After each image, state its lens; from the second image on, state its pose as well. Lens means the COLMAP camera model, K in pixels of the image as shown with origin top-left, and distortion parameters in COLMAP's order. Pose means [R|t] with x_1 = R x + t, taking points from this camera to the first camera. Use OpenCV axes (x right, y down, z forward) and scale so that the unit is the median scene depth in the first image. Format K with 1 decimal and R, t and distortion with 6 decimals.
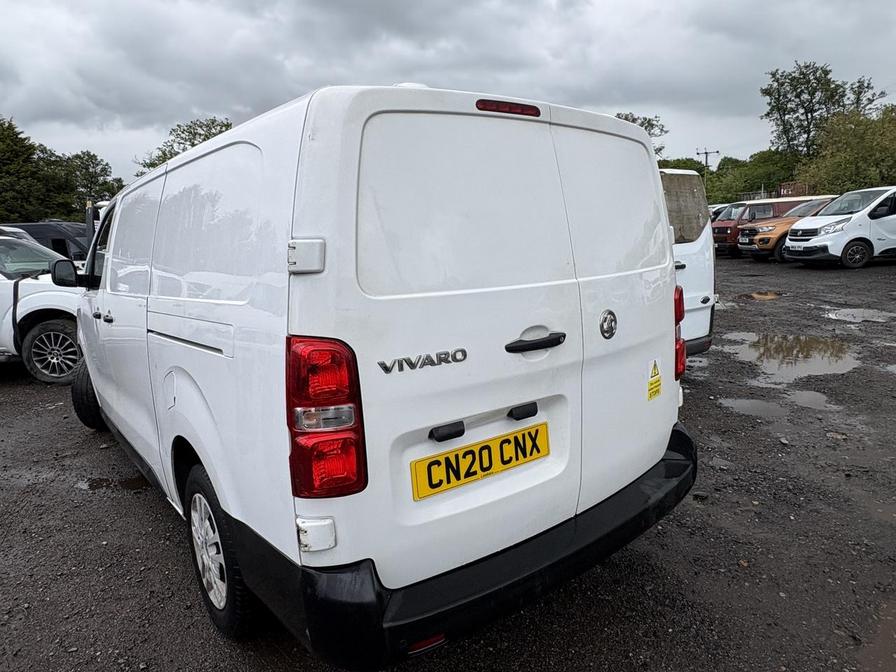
lens RADIAL K [[567.8, 0, 447.5], [0, 567.8, 325.1], [0, 0, 1]] dist [0.002554, -0.002004]
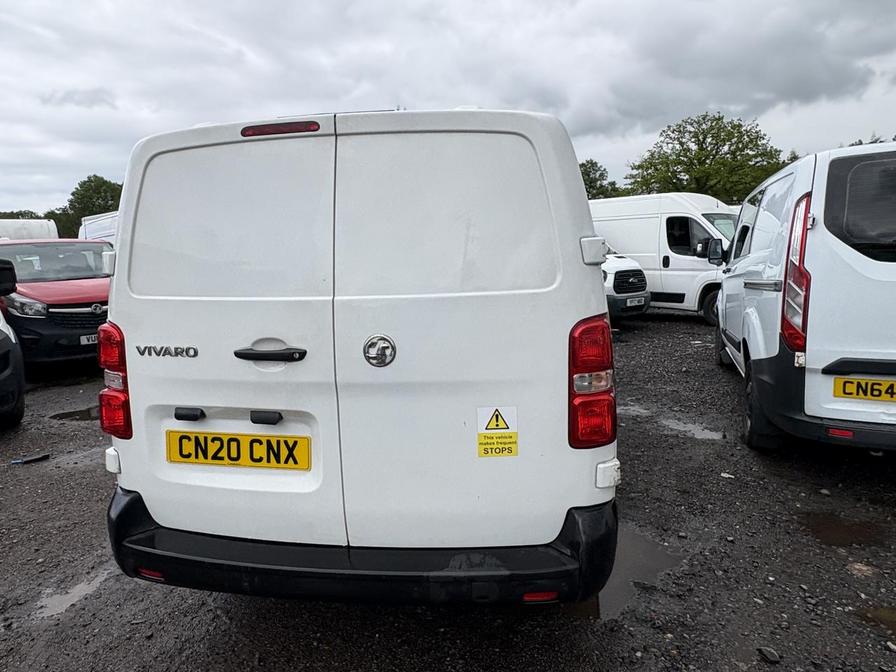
lens RADIAL K [[567.8, 0, 446.1], [0, 567.8, 327.4], [0, 0, 1]] dist [0.002554, -0.002004]
pose [[0.683988, 0.118555, -0.719795, 1.014823], [-0.112490, 0.992045, 0.056502, -0.102290], [0.720768, 0.042323, 0.691883, 0.465538]]
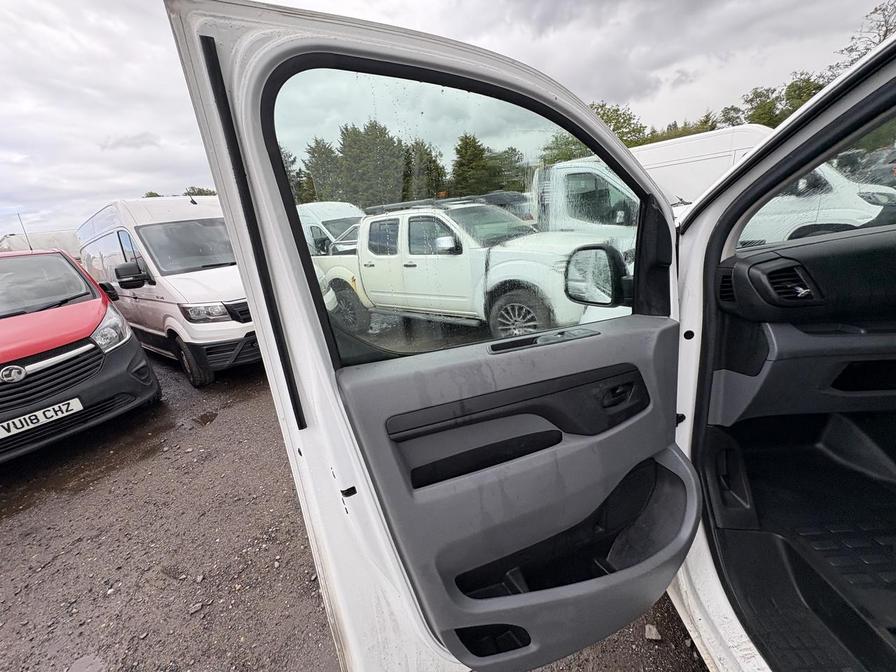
lens RADIAL K [[356.4, 0, 448.0], [0, 356.4, 336.0], [0, 0, 1]] dist [0.002104, 0.000228]
pose [[0.754523, 0.153907, -0.637971, -1.309893], [-0.009662, 0.974612, 0.223693, -0.228299], [0.656202, -0.162617, 0.736854, 1.579687]]
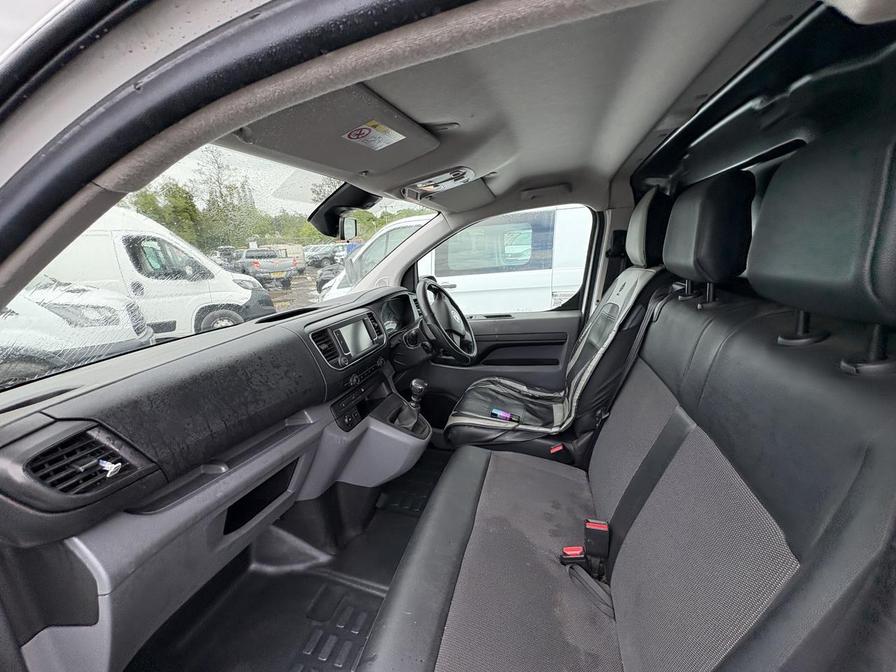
lens RADIAL K [[356.0, 0, 446.6], [0, 356.0, 339.8], [0, 0, 1]] dist [0.002309, 0.000175]
pose [[0.813538, -0.131975, 0.566337, -1.201972], [0.093304, 0.990913, 0.096885, -0.286221], [-0.573977, -0.025978, 0.818459, 1.840823]]
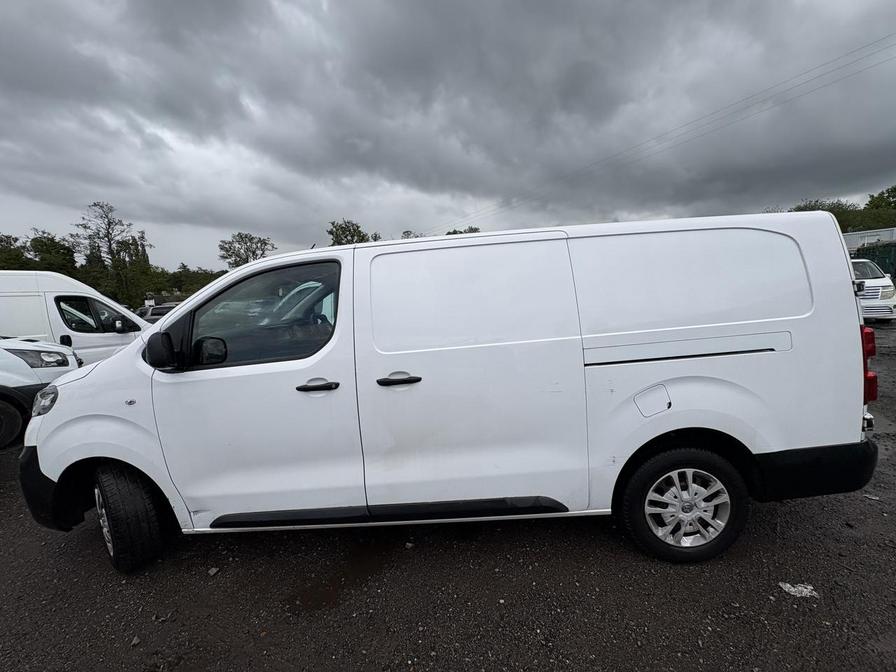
lens RADIAL K [[356.4, 0, 446.7], [0, 356.4, 332.1], [0, 0, 1]] dist [0.002104, 0.000228]
pose [[0.667057, -0.067401, 0.741952, -1.650525], [0.145196, 0.988564, -0.040735, -0.092622], [-0.730721, 0.134901, 0.669214, 0.900847]]
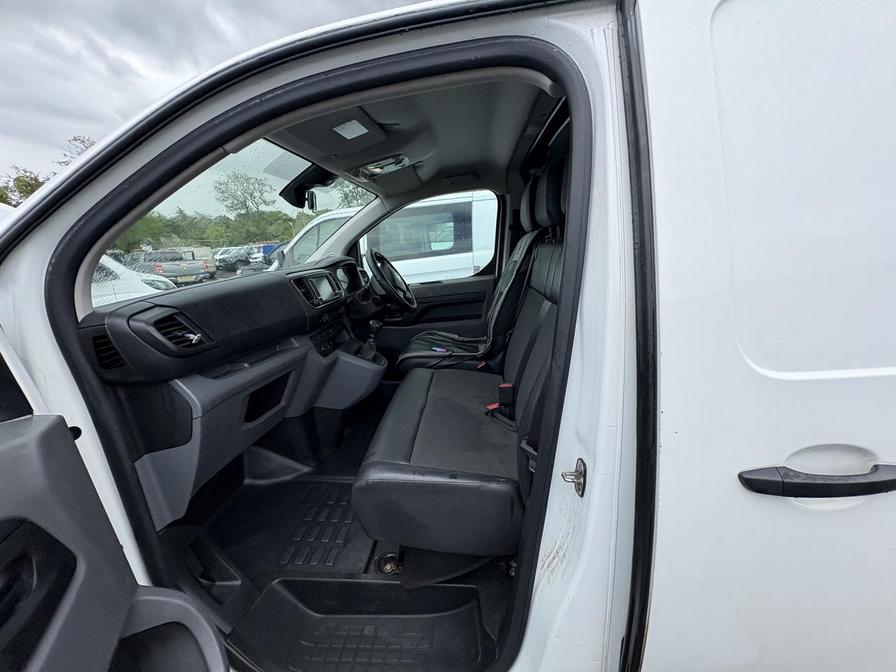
lens RADIAL K [[356.4, 0, 447.4], [0, 356.4, 337.3], [0, 0, 1]] dist [0.002104, 0.000228]
pose [[0.677158, -0.180100, 0.713457, -1.366816], [0.142516, 0.983326, 0.112959, -0.192123], [-0.721904, 0.025188, 0.691534, 1.704379]]
